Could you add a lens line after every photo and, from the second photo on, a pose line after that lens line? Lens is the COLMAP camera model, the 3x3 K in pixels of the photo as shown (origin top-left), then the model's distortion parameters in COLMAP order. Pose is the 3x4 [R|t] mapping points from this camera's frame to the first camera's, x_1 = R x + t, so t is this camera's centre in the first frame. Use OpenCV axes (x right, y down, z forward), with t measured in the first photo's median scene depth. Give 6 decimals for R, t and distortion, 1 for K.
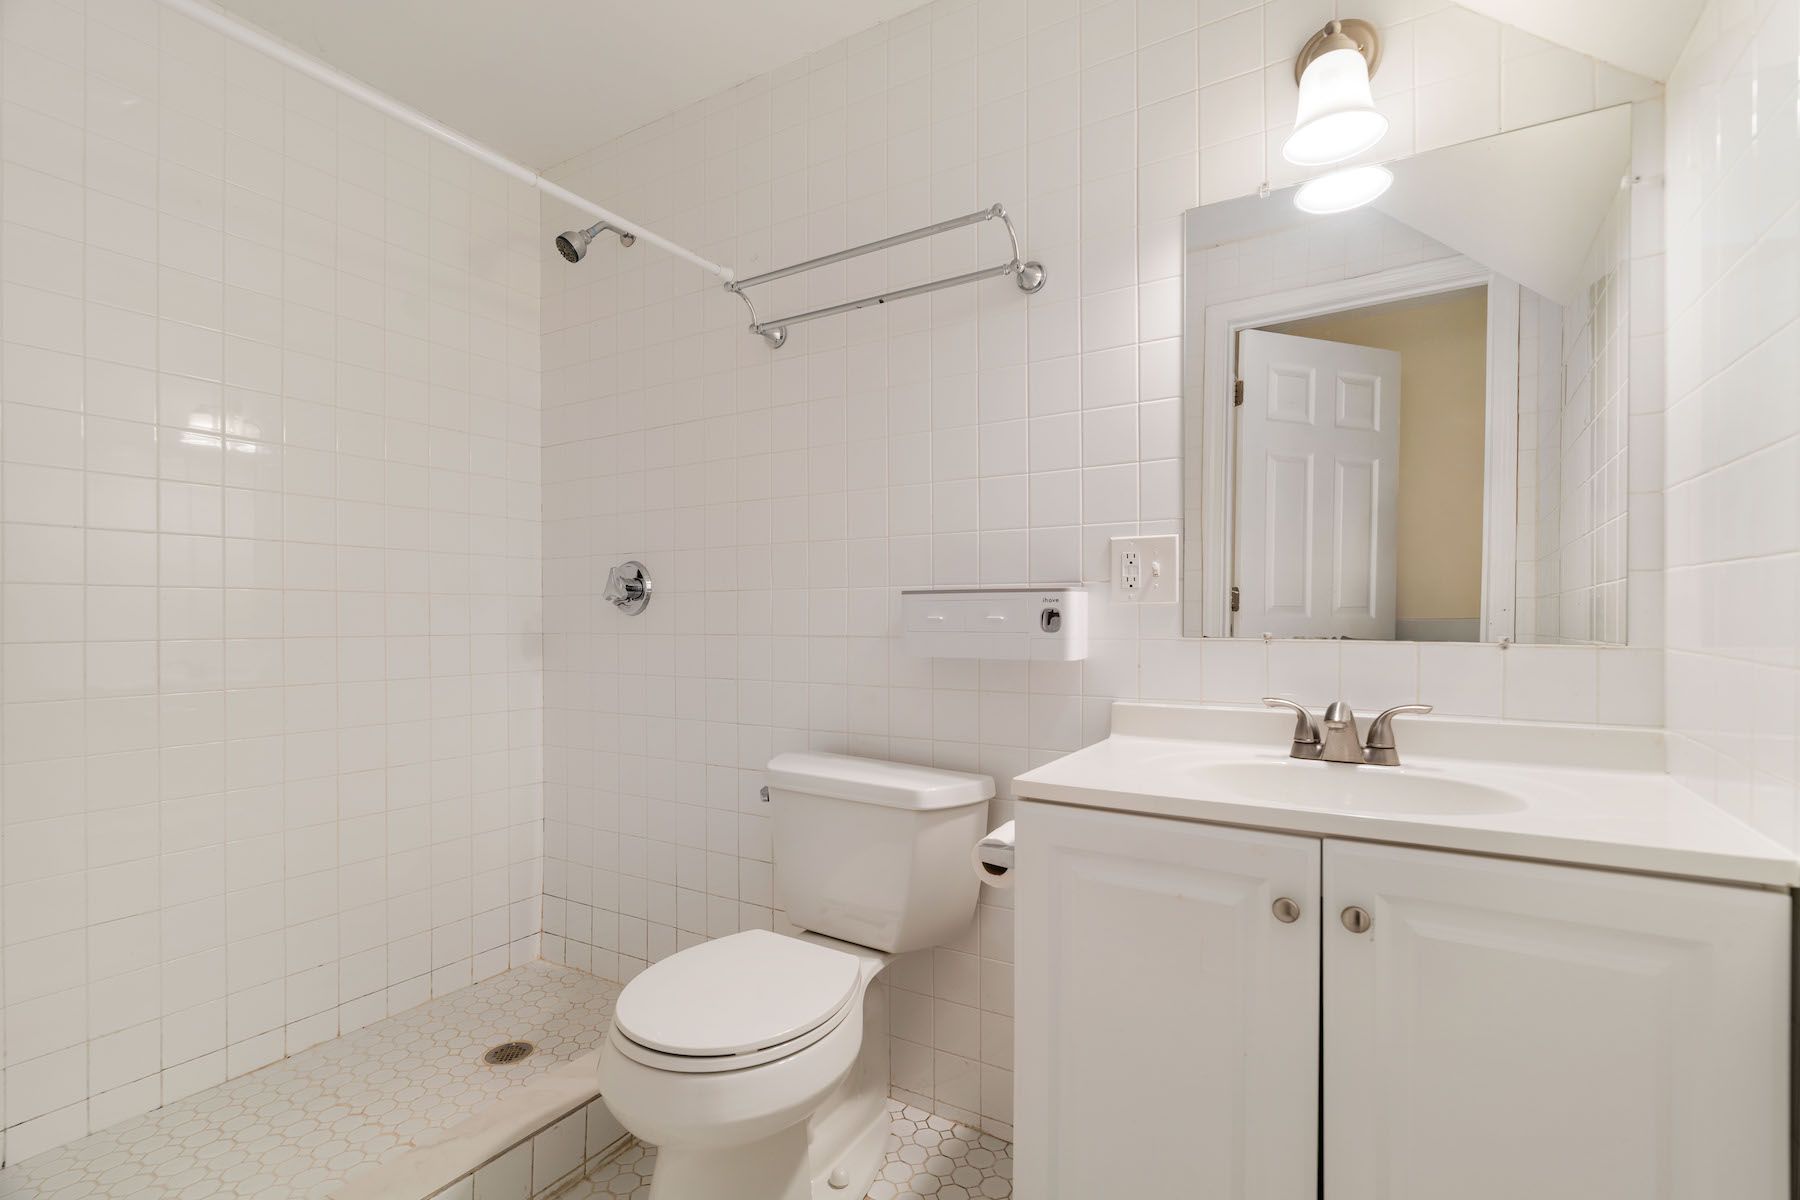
lens RADIAL K [[825.3, 0, 901.1], [0, 825.3, 619.9], [0, 0, 1]] dist [-0.008370, 0.000414]
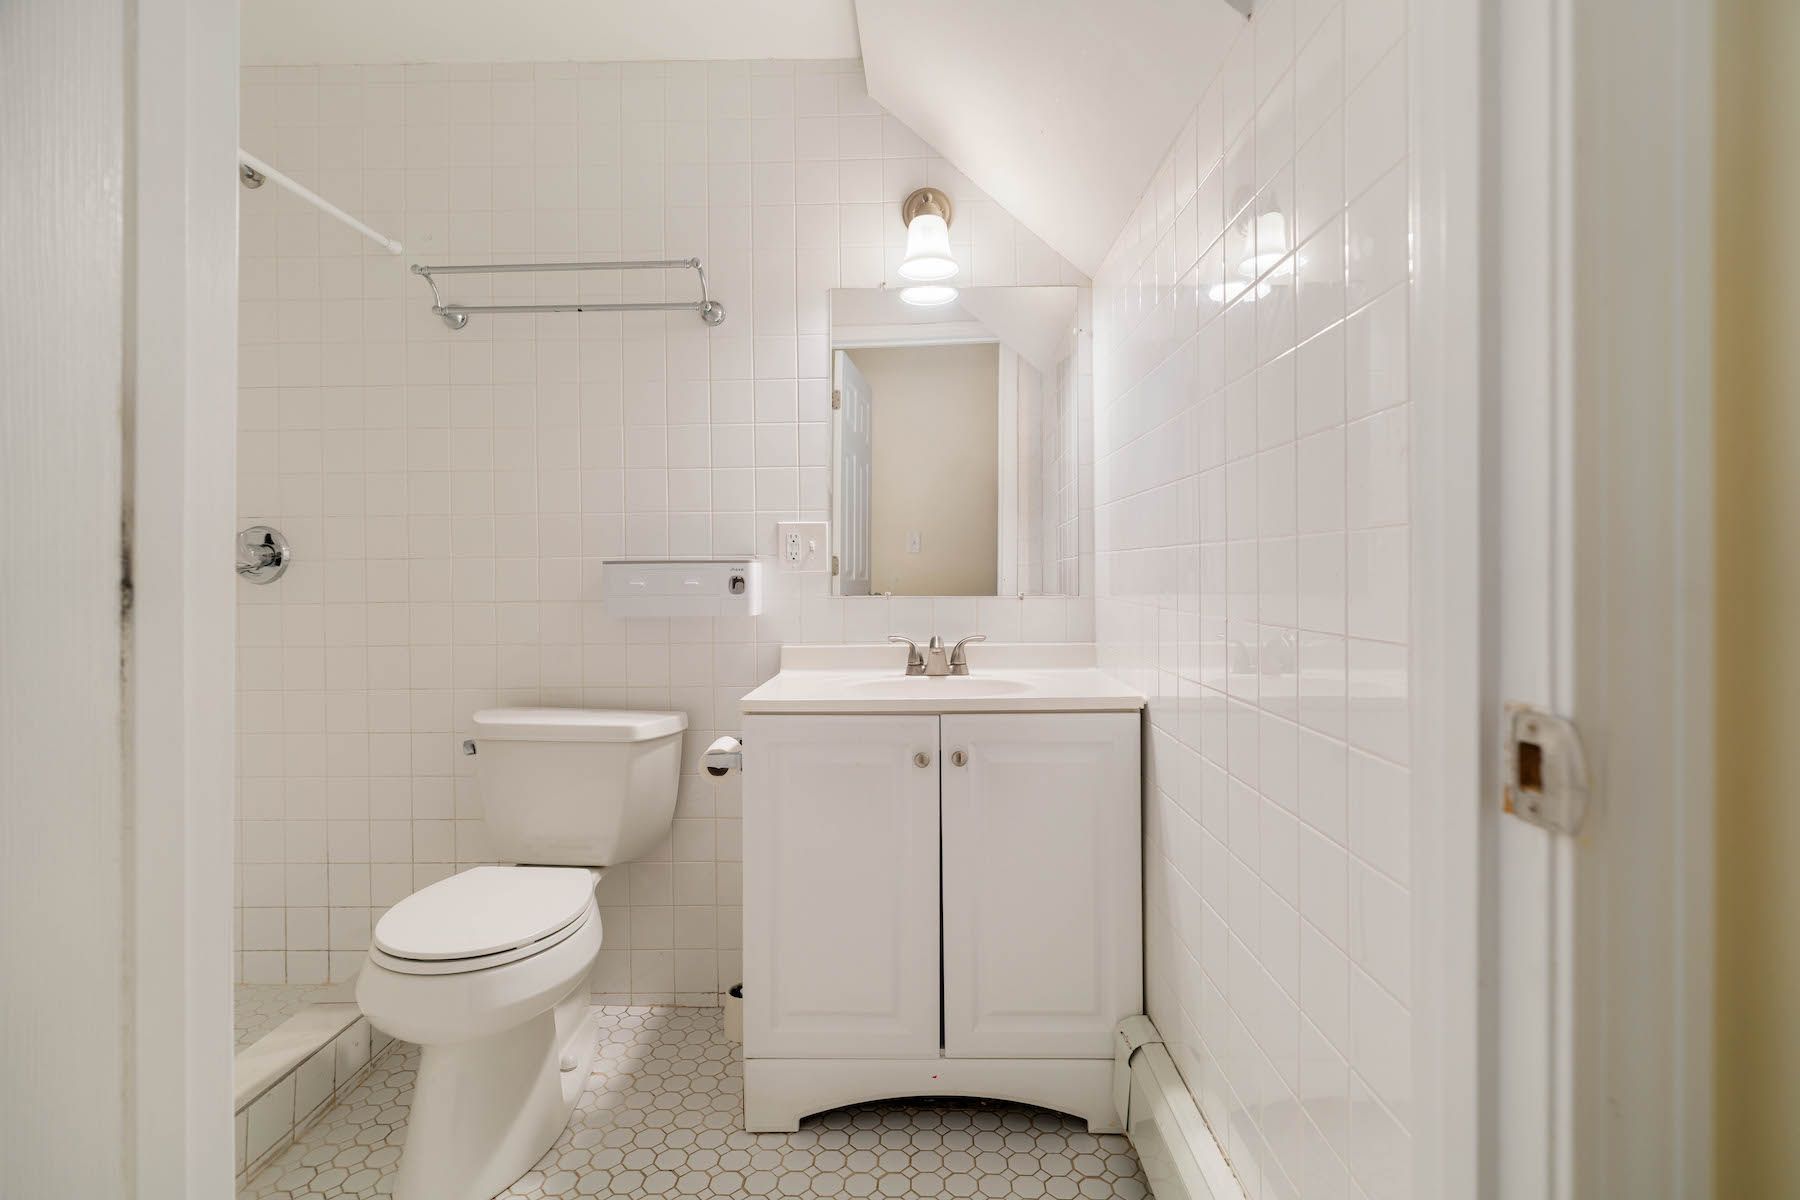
lens RADIAL K [[835.3, 0, 907.1], [0, 835.3, 567.6], [0, 0, 1]] dist [-0.005212, 0.000646]
pose [[0.866619, -0.001079, 0.498969, -0.242781], [0.008824, 0.999874, -0.013164, -0.007271], [-0.498892, 0.015811, 0.866520, -0.273796]]
